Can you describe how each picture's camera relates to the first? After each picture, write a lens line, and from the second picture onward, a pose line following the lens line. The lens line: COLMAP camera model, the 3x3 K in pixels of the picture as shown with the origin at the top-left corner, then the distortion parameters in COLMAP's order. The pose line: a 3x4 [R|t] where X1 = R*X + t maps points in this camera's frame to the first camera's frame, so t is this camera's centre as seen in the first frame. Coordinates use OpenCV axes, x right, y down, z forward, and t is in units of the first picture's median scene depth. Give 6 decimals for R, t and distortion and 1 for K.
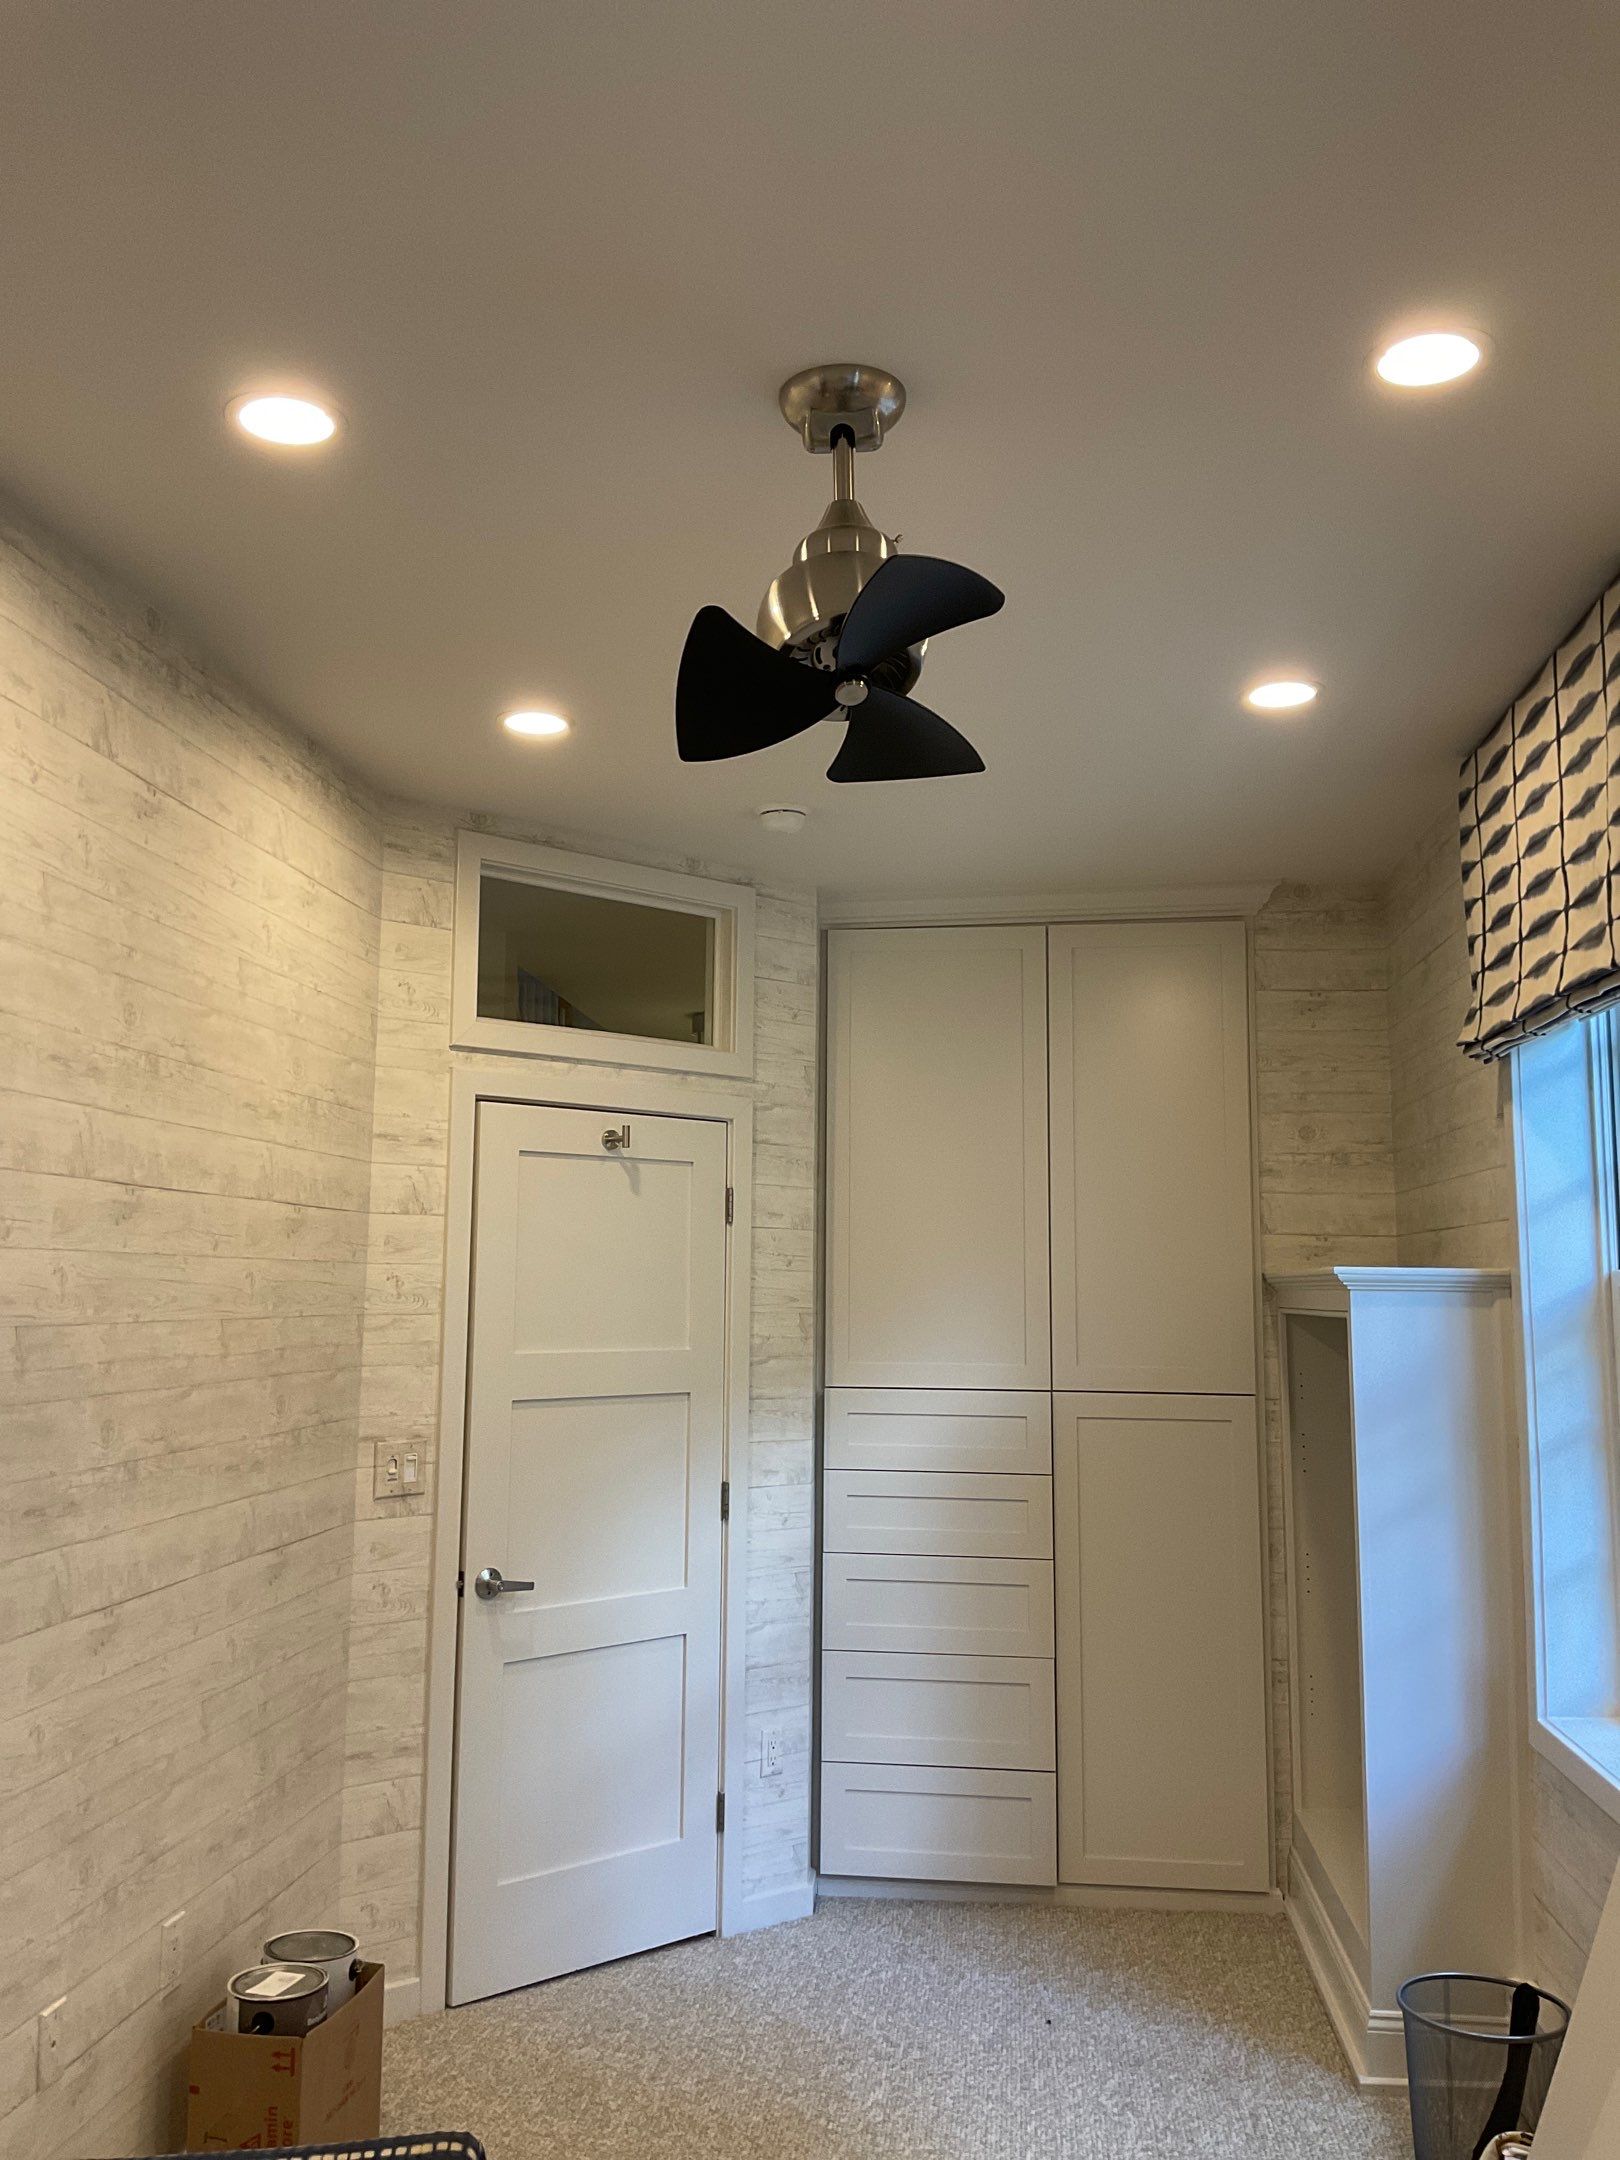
lens RADIAL K [[1811.4, 0, 810.4], [0, 1811.4, 1084.6], [0, 0, 1]] dist [0.029435, -0.108452]
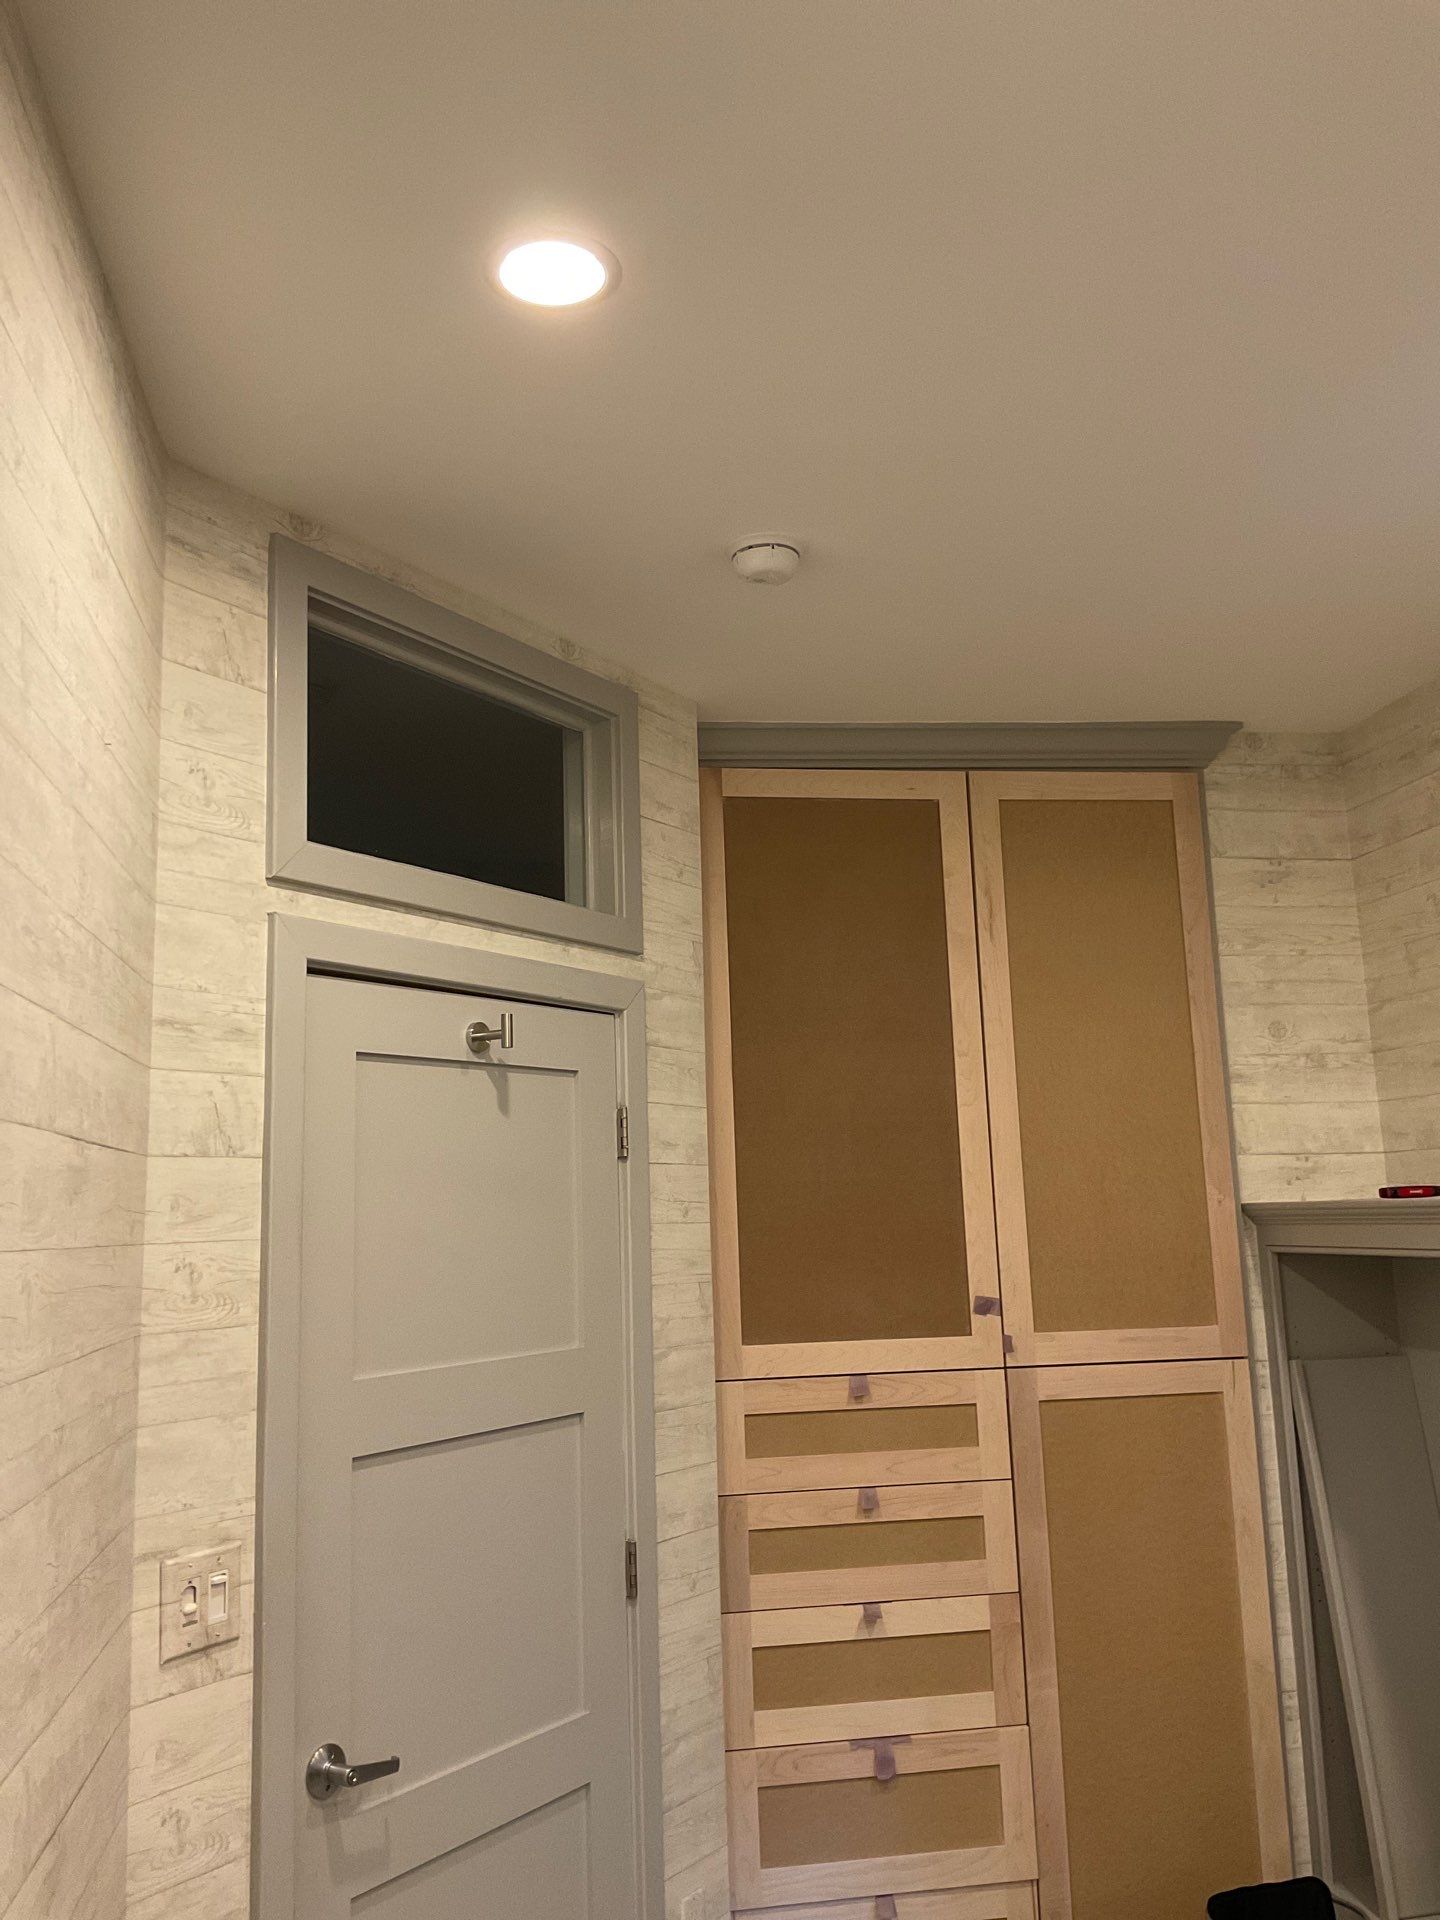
lens RADIAL K [[1610.1, 0, 731.6], [0, 1610.1, 959.3], [0, 0, 1]] dist [0.029435, -0.108452]
pose [[0.954691, 0.008017, 0.297490, -0.213373], [0.006610, 0.998819, -0.048129, 0.033522], [-0.297525, 0.047915, 0.953511, 0.443295]]
